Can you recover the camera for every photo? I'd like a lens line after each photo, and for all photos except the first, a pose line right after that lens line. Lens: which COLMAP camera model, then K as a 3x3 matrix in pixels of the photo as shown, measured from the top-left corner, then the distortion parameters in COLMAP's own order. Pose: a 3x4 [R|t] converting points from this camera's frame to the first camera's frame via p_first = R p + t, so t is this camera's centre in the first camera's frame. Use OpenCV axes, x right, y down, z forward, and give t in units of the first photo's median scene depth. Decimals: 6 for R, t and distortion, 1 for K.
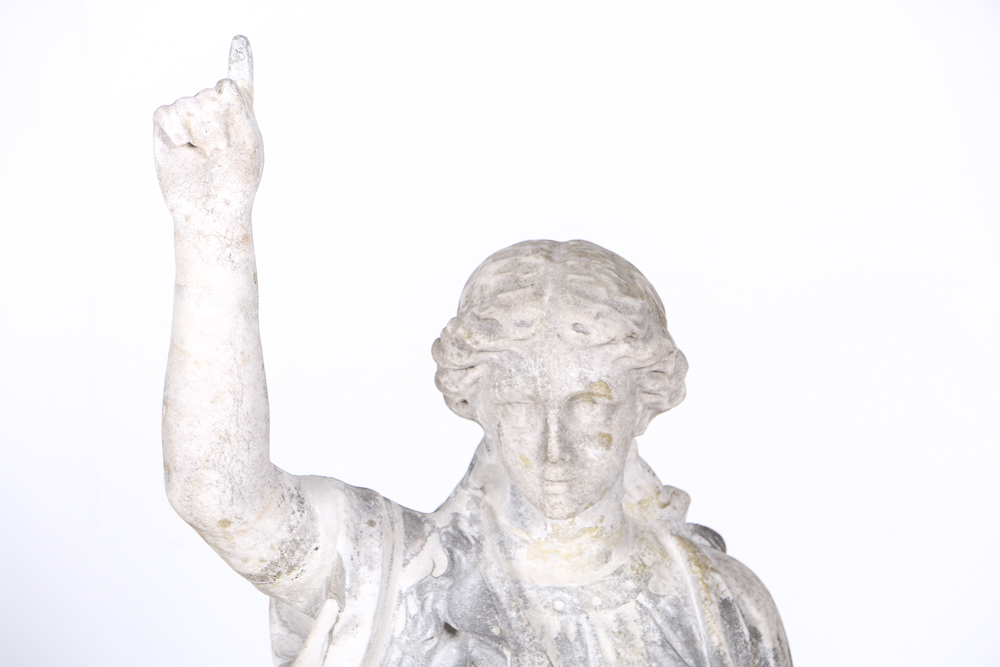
lens RADIAL K [[5973.3, 0, 496.8], [0, 5973.3, 338.8], [0, 0, 1]] dist [2.081698, 0.000000]
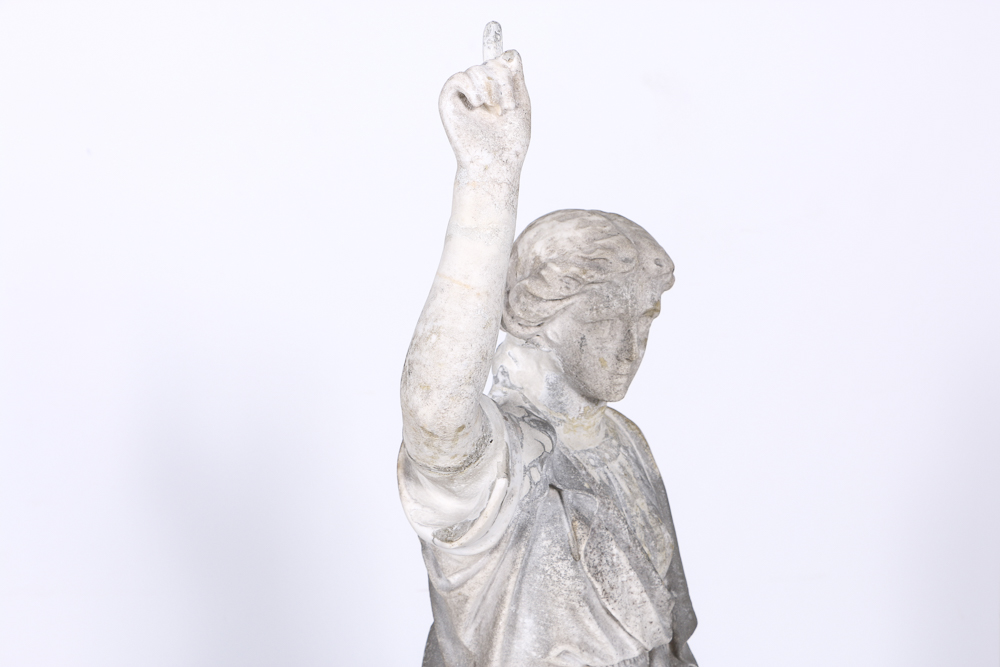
lens RADIAL K [[1262.8, 0, 497.8], [0, 1262.8, 338.3], [0, 0, 1]] dist [-0.048007, 0.000000]
pose [[0.783982, -0.064487, 0.617426, -0.196644], [0.075736, 0.997096, 0.007974, 0.010631], [-0.616147, 0.040510, 0.786589, 0.784129]]
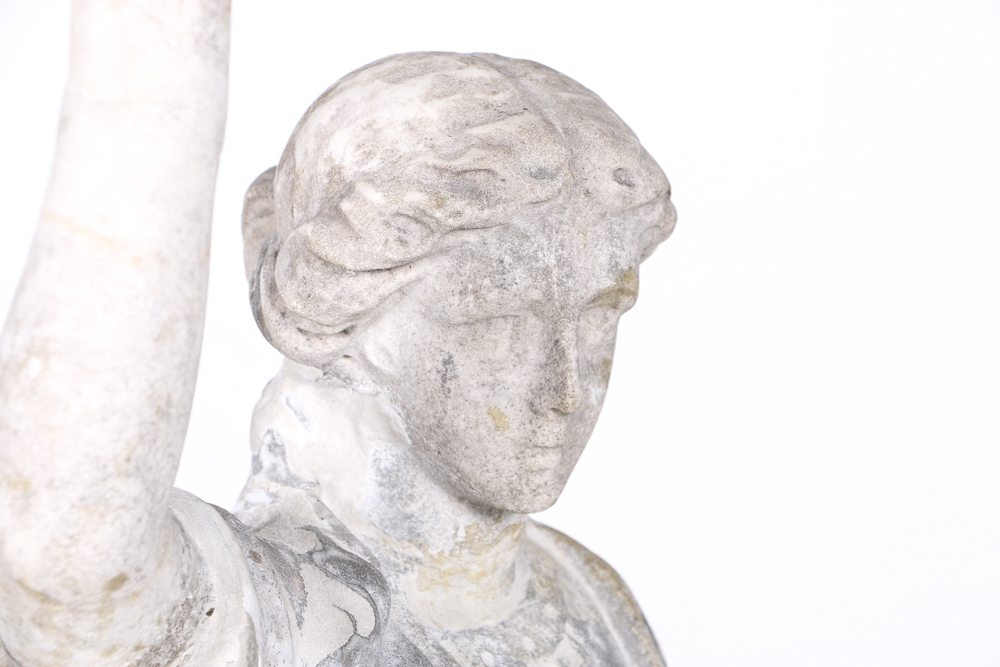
lens RADIAL K [[3086.5, 0, 500.7], [0, 3086.5, 335.9], [0, 0, 1]] dist [0.410386, 0.000000]
pose [[0.788481, -0.070229, 0.611036, -0.179130], [0.090692, 0.995876, -0.002569, 0.013233], [-0.608336, 0.057442, 0.791599, 0.761804]]
